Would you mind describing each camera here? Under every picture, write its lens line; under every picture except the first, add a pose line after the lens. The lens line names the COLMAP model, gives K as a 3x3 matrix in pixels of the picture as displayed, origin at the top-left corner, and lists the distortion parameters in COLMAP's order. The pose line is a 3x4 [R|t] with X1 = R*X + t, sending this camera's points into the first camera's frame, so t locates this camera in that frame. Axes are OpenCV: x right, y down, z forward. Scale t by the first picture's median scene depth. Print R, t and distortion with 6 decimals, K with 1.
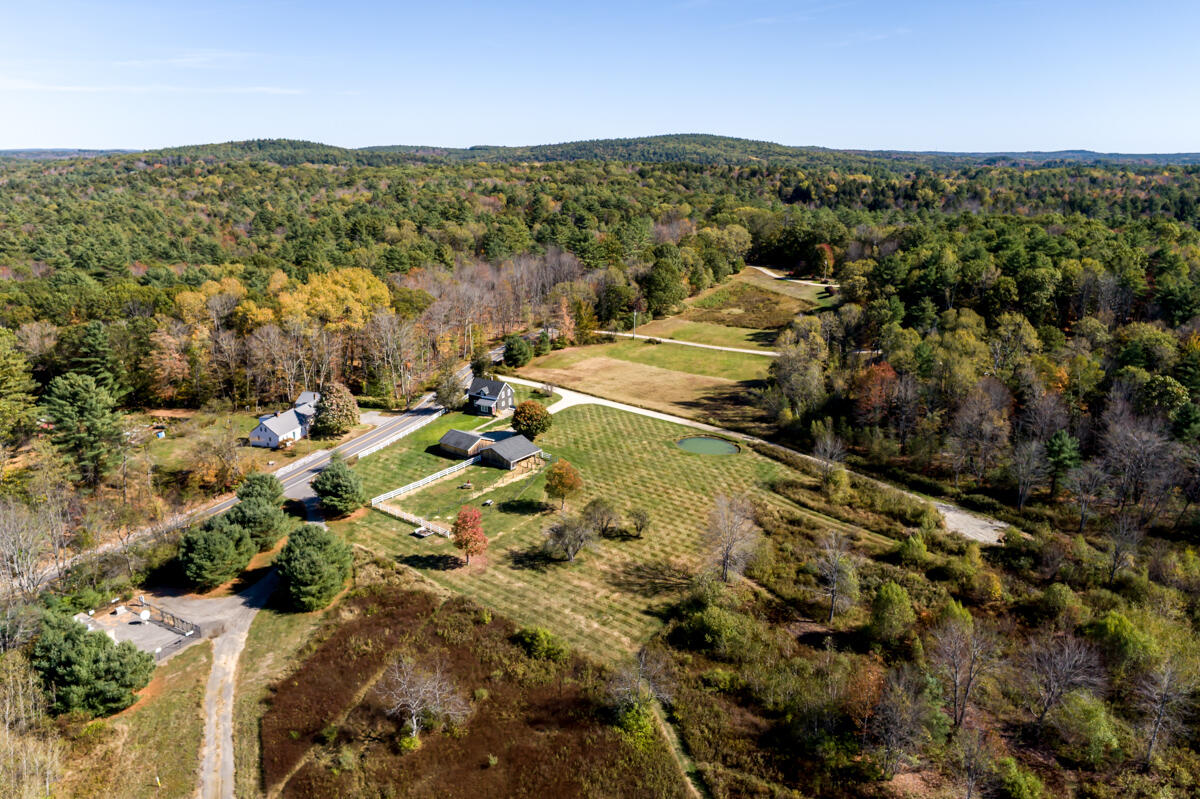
lens RADIAL K [[818.0, 0, 599.1], [0, 818.0, 403.4], [0, 0, 1]] dist [-0.005292, 0.015736]
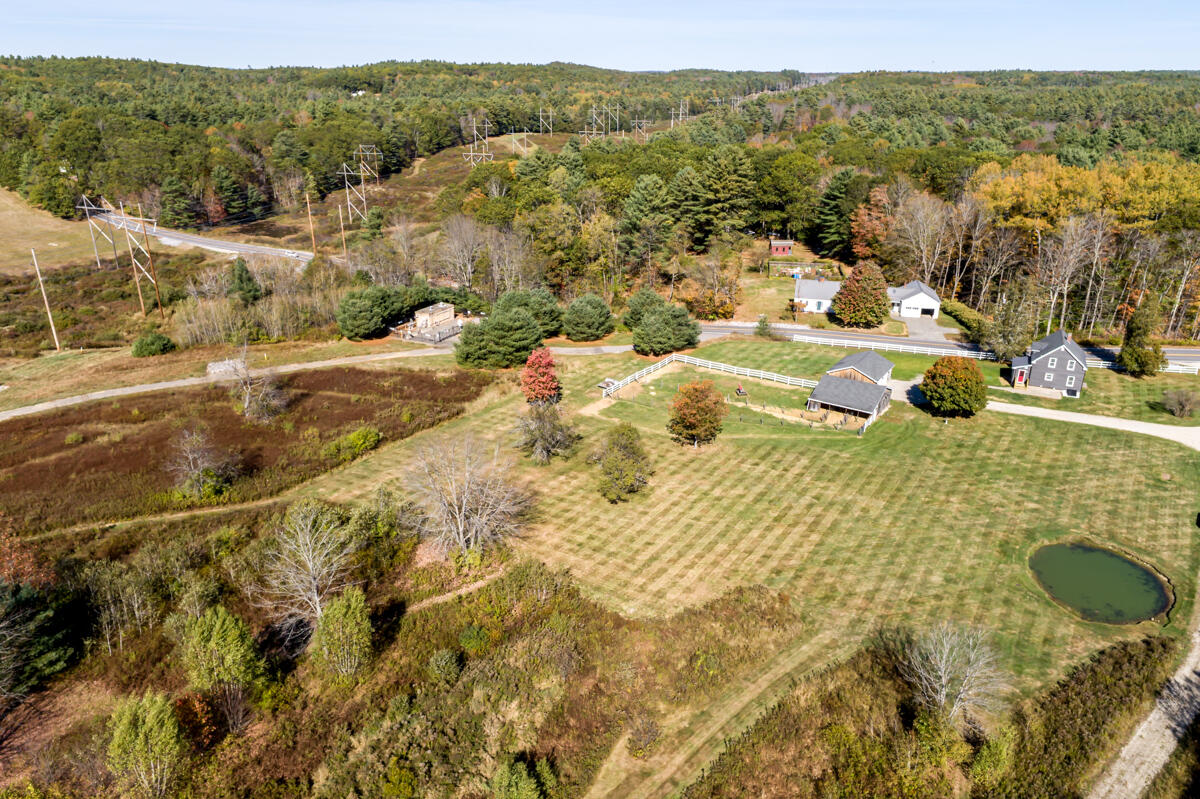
lens RADIAL K [[818.0, 0, 599.4], [0, 818.0, 394.2], [0, 0, 1]] dist [-0.005292, 0.015736]
pose [[0.046457, 0.362421, -0.930856, 0.432134], [-0.298533, 0.894312, 0.333294, -0.089764], [0.953268, 0.262407, 0.149742, 0.588258]]
